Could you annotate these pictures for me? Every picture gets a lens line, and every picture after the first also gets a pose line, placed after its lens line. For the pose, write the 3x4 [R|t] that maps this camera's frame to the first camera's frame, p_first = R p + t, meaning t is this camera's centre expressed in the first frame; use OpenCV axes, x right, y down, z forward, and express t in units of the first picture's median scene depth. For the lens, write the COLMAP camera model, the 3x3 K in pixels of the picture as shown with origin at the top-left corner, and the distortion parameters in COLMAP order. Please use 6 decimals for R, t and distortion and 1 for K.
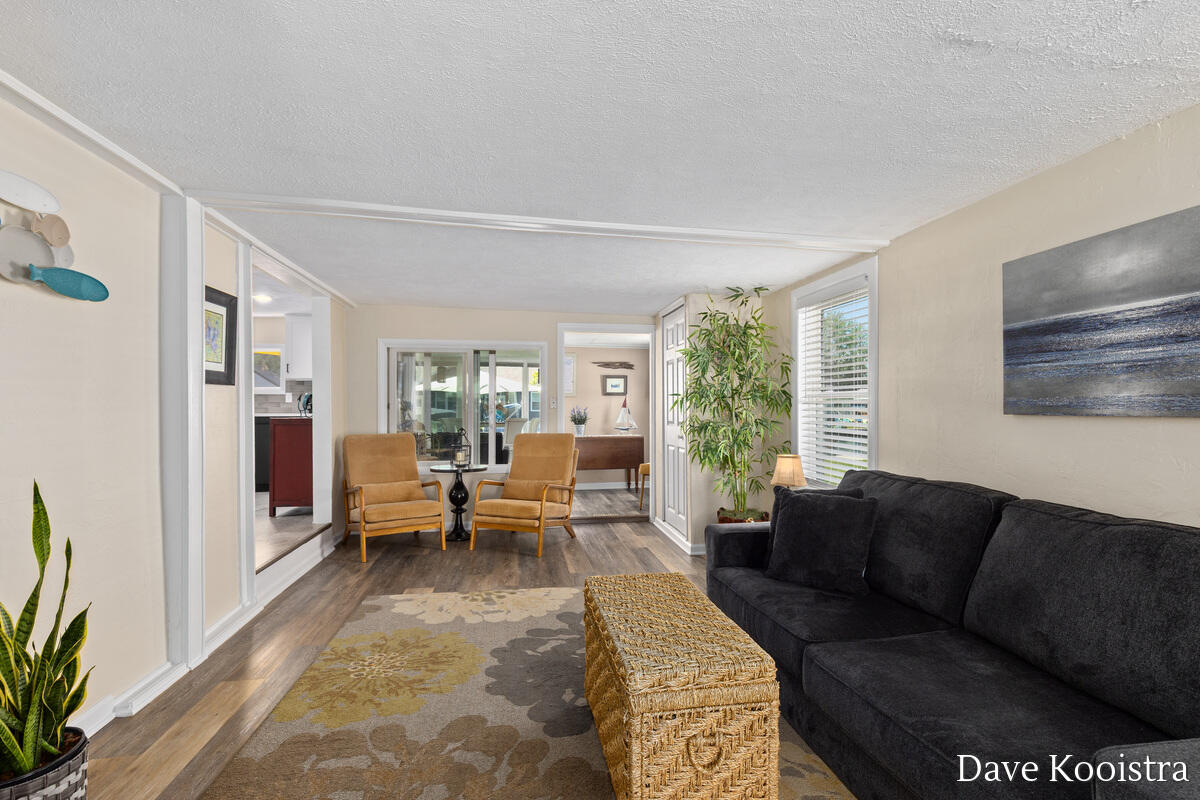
lens RADIAL K [[549.4, 0, 600.6], [0, 549.4, 403.3], [0, 0, 1]] dist [0.010629, -0.000415]
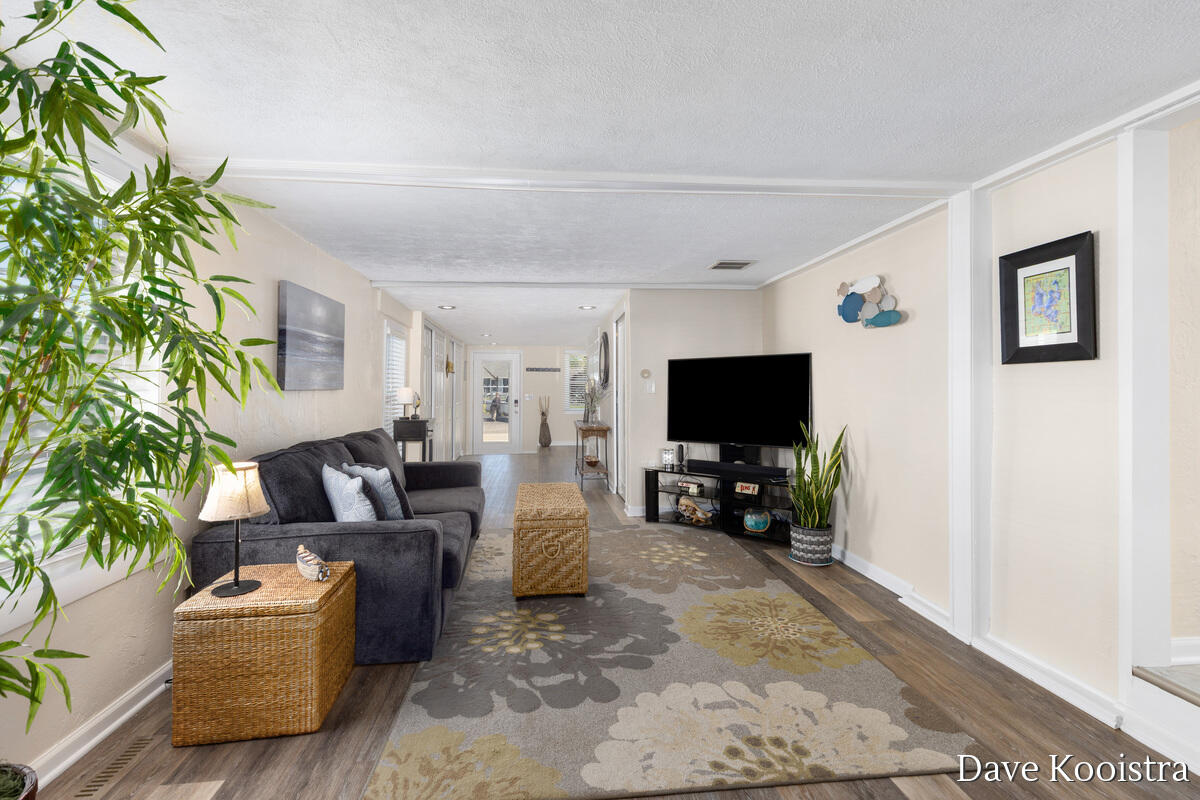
lens RADIAL K [[549.4, 0, 599.3], [0, 549.4, 392.5], [0, 0, 1]] dist [0.010629, -0.000415]
pose [[-0.998967, -0.008838, 0.044575, -0.080377], [-0.008725, 0.999958, 0.002720, 0.012912], [-0.044597, 0.002328, -0.999002, 1.654945]]
